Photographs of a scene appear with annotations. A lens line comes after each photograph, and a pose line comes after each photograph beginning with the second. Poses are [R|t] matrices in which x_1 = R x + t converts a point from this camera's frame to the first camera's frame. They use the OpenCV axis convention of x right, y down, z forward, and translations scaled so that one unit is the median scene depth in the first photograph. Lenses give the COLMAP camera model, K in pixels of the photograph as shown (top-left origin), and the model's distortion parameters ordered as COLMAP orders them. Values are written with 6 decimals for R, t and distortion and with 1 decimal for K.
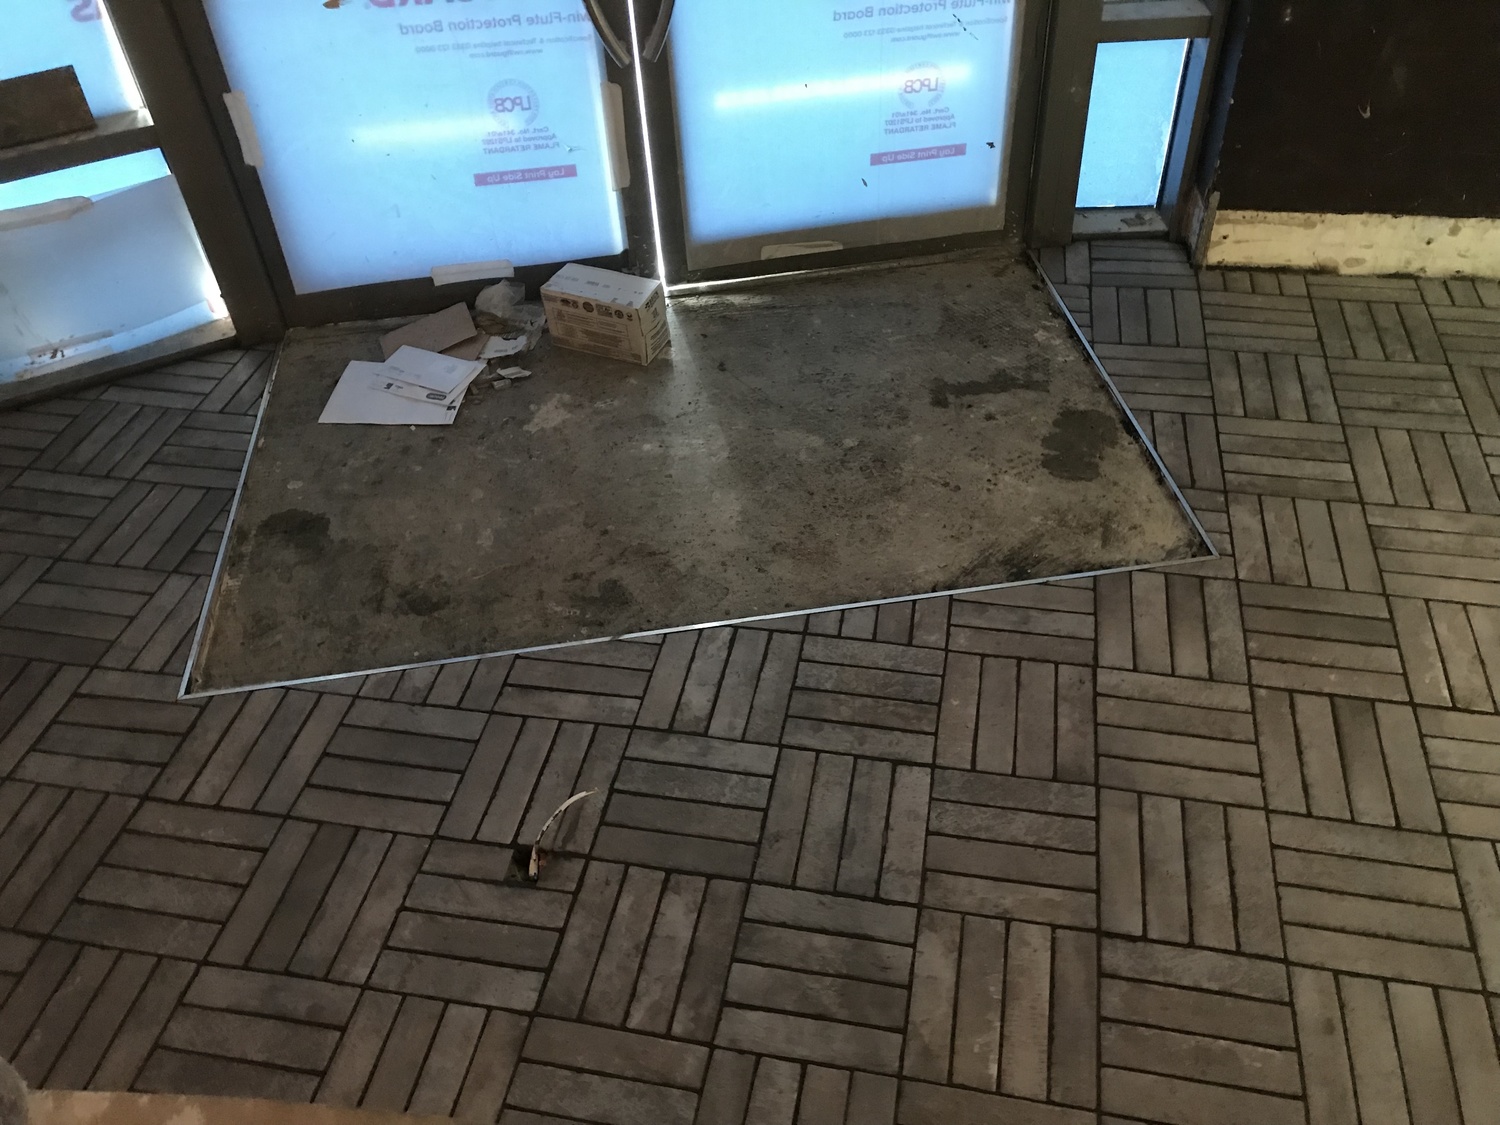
lens RADIAL K [[1231.8, 0, 750.0], [0, 1231.8, 562.5], [0, 0, 1]] dist [0.050267, -0.083976]
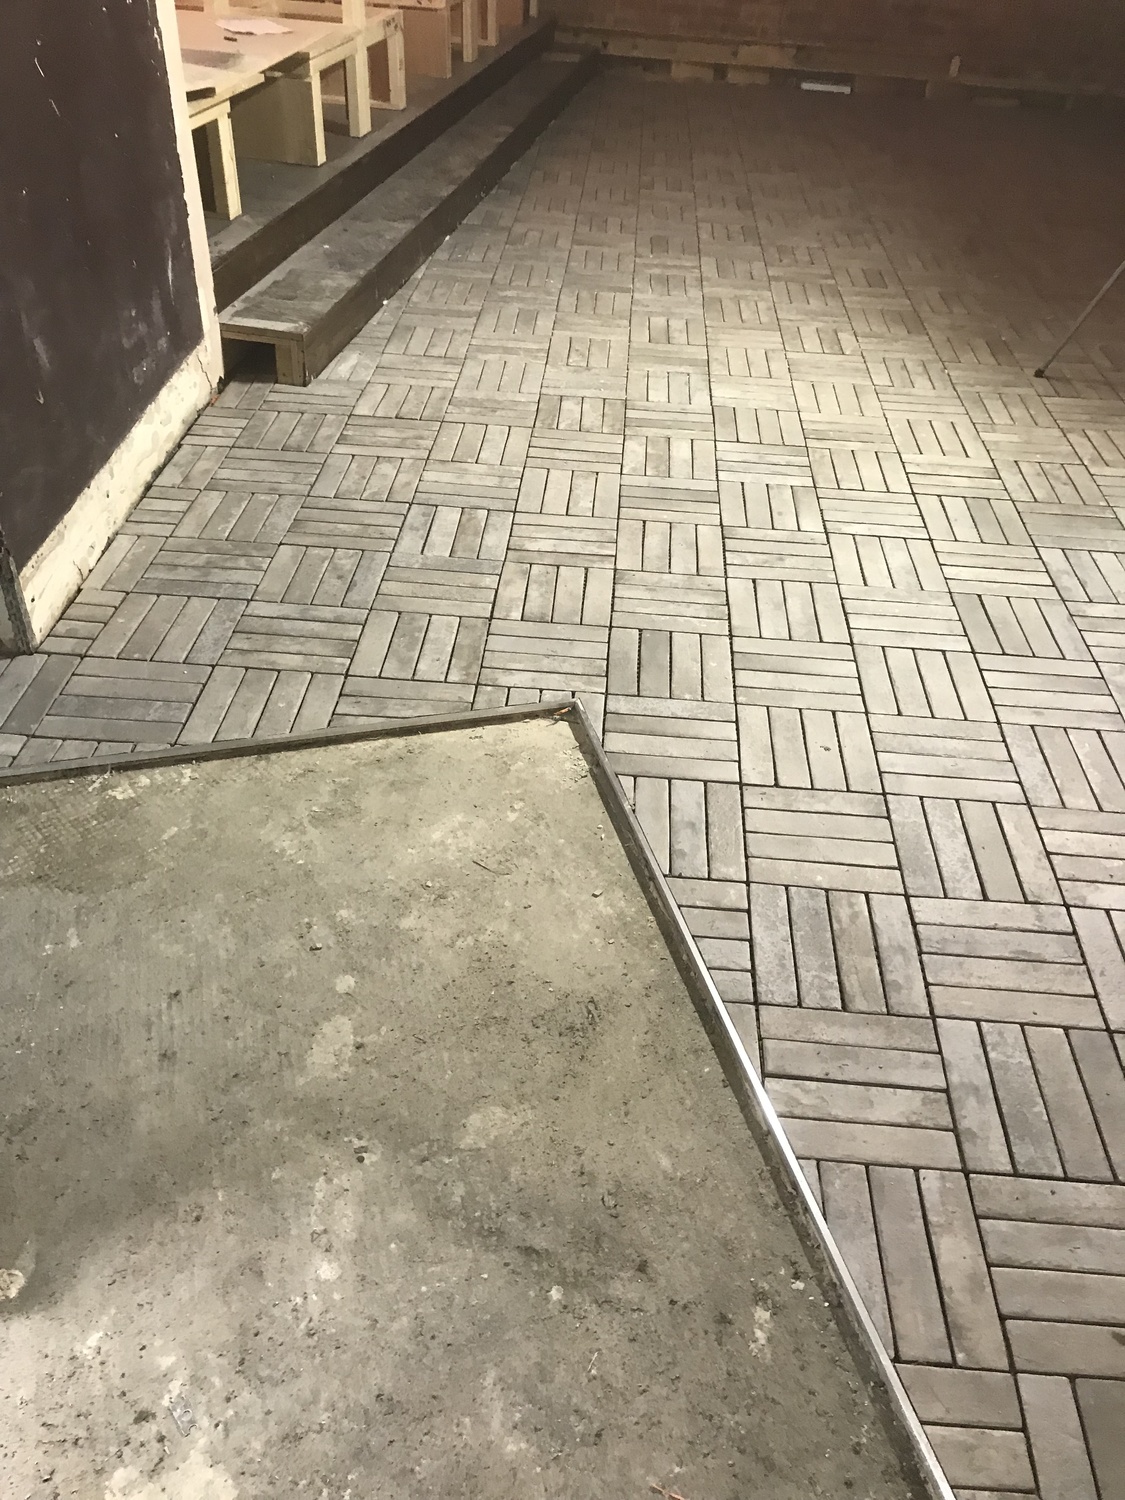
lens RADIAL K [[1231.8, 0, 562.5], [0, 1231.8, 750.0], [0, 0, 1]] dist [0.050267, -0.083976]
pose [[-0.146093, -0.562115, 0.814054, -0.517783], [0.636977, 0.576156, 0.512157, -0.549237], [-0.756913, 0.593356, 0.273881, 0.795086]]
